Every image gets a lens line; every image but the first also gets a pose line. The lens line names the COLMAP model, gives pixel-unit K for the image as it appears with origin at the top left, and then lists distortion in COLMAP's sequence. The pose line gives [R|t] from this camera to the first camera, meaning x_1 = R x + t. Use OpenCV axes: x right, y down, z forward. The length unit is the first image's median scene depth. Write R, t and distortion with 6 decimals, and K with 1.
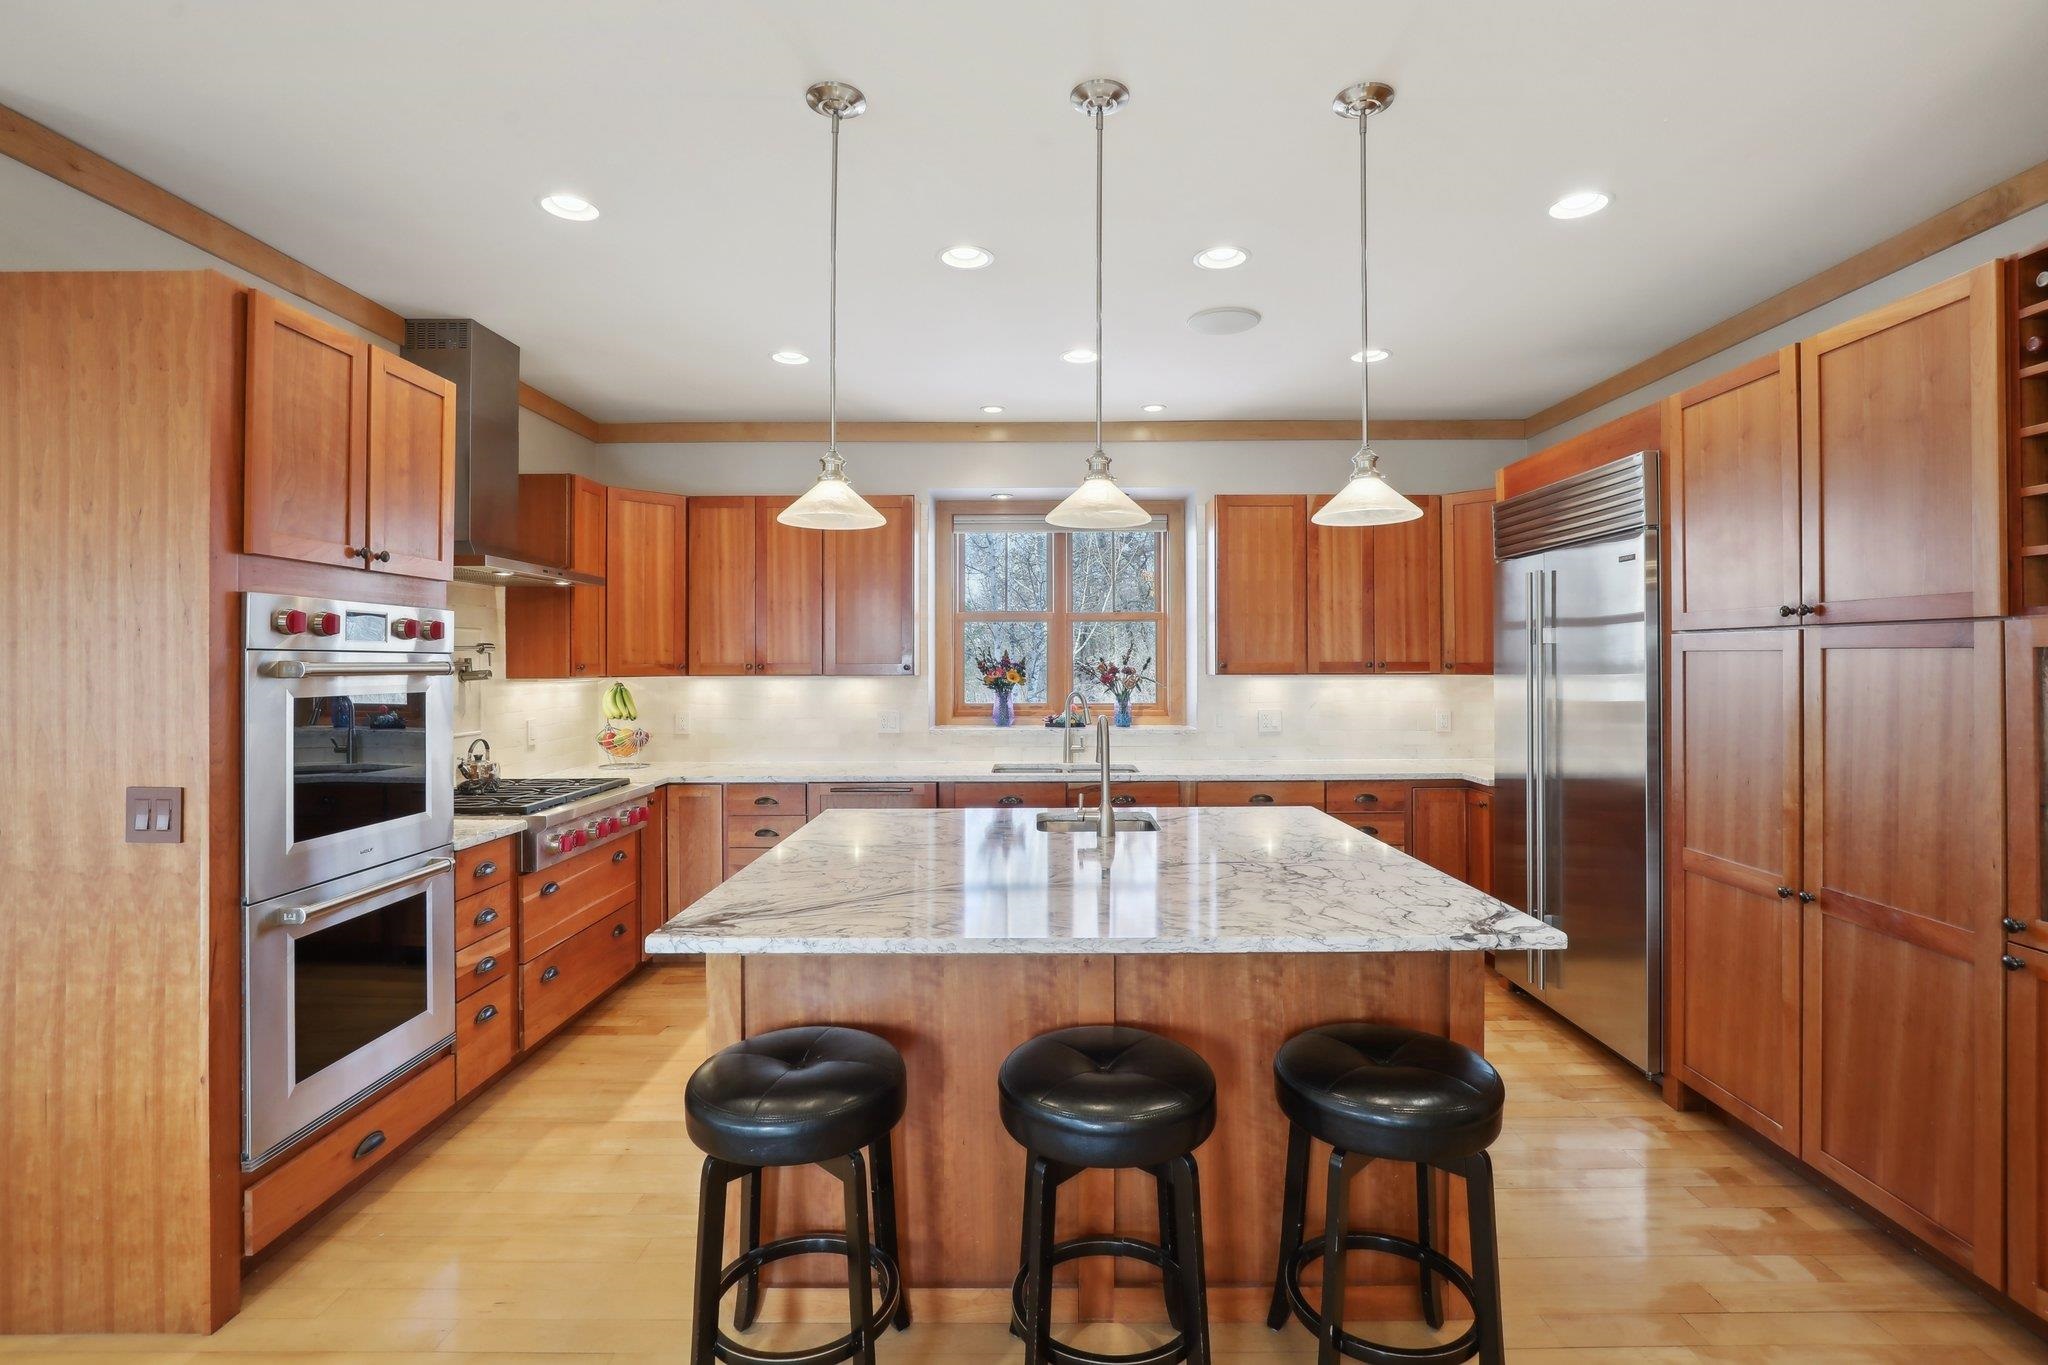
lens RADIAL K [[957.8, 0, 1029.3], [0, 957.8, 656.6], [0, 0, 1]] dist [-0.016284, 0.000957]
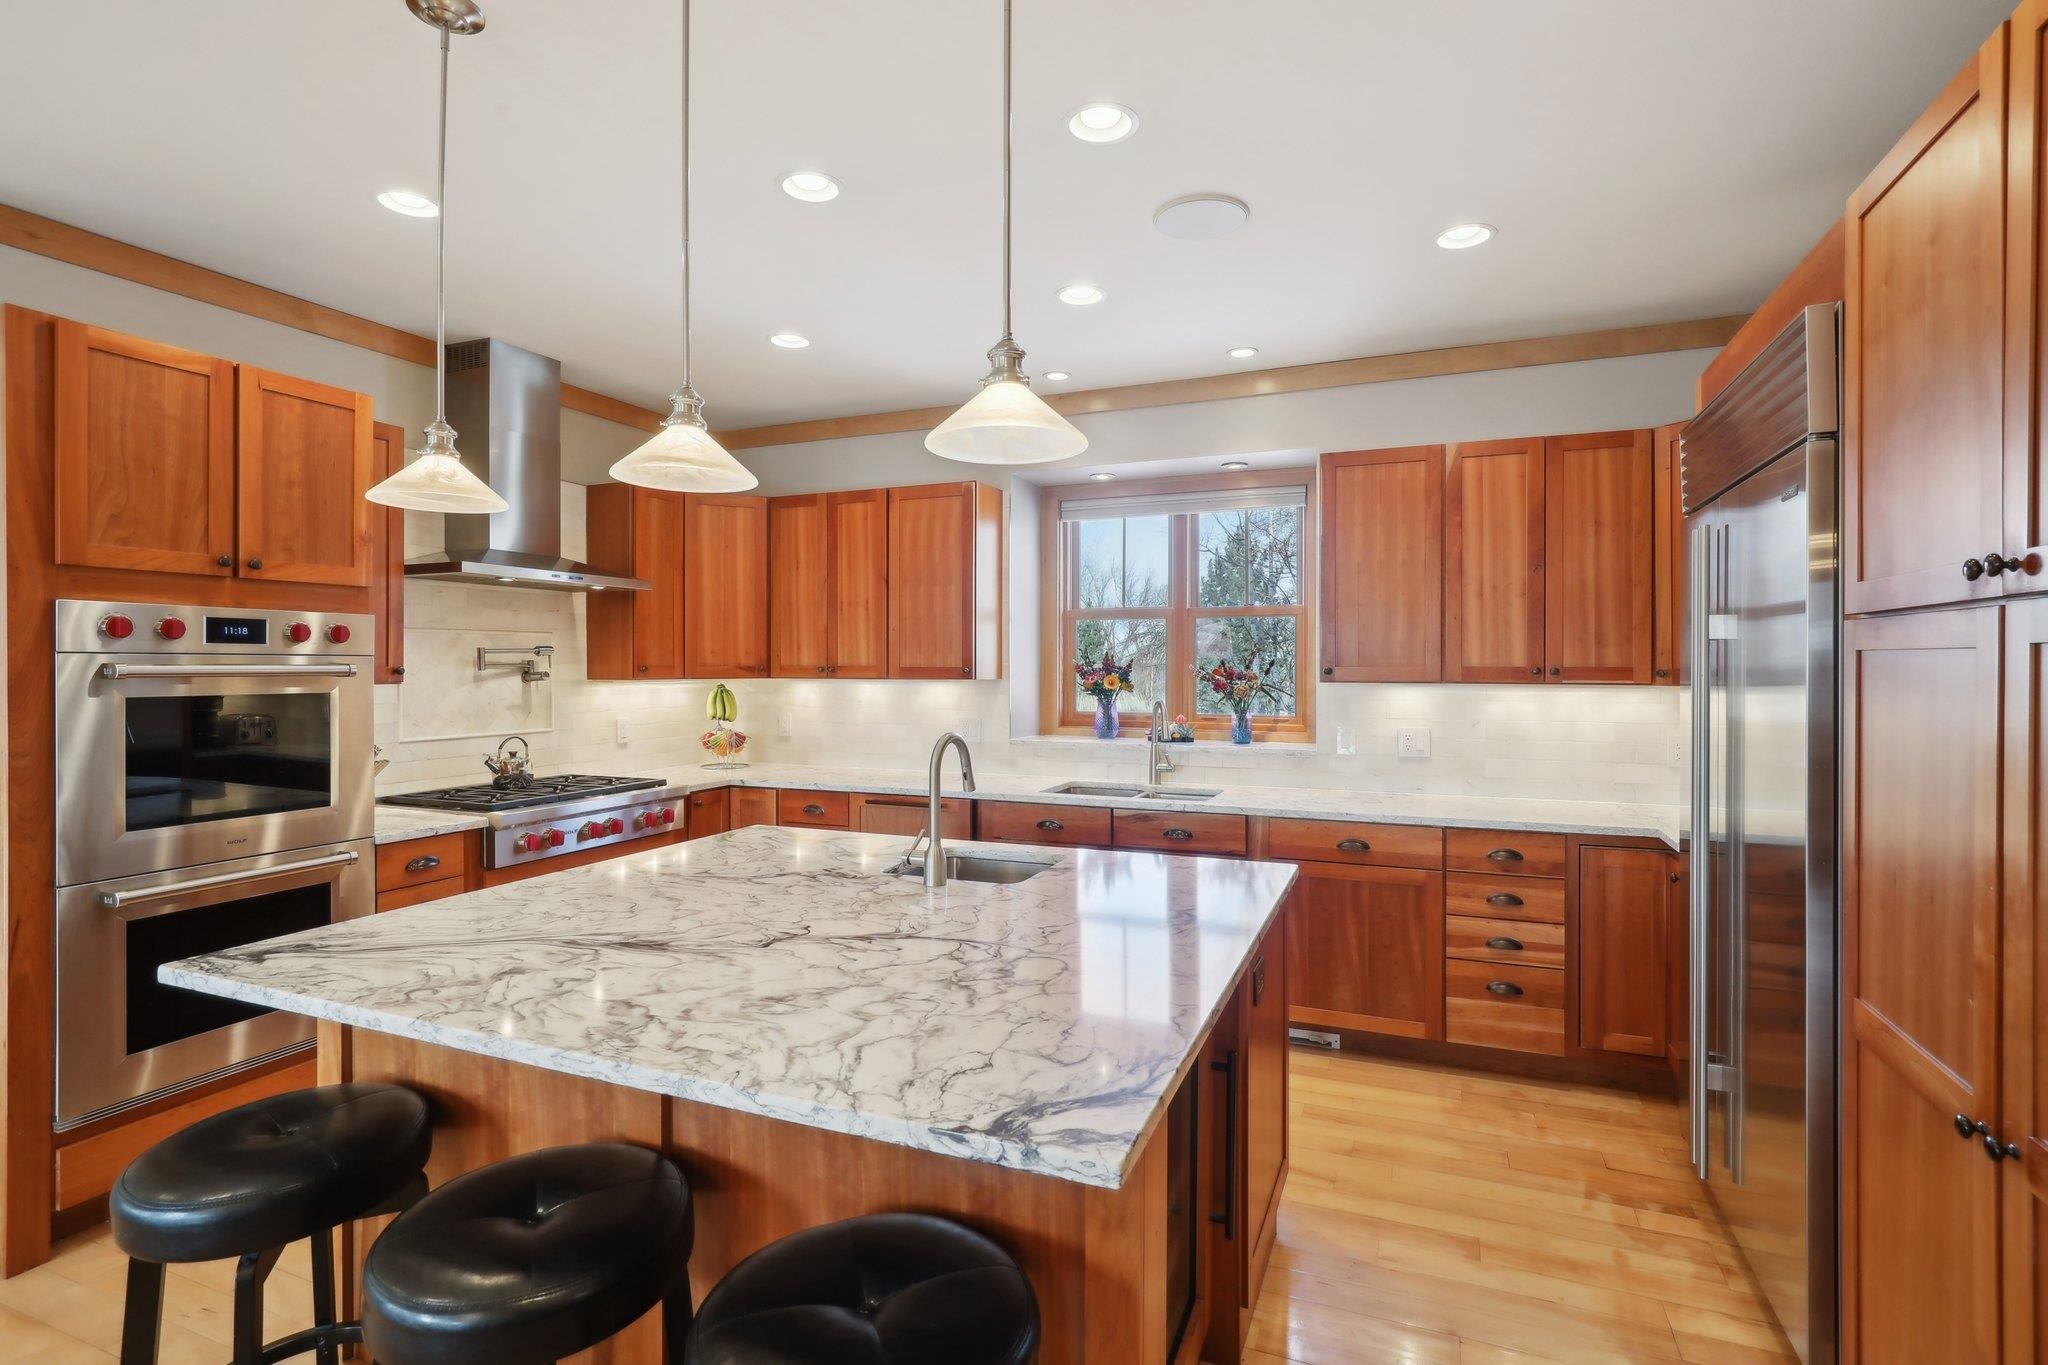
lens RADIAL K [[960.3, 0, 1034.2], [0, 960.3, 665.9], [0, 0, 1]] dist [-0.001010, 0.000240]
pose [[0.926048, 0.003232, -0.377391, 0.280917], [-0.000612, 0.999975, 0.007062, -0.000056], [0.377405, -0.006309, 0.926027, 0.180650]]
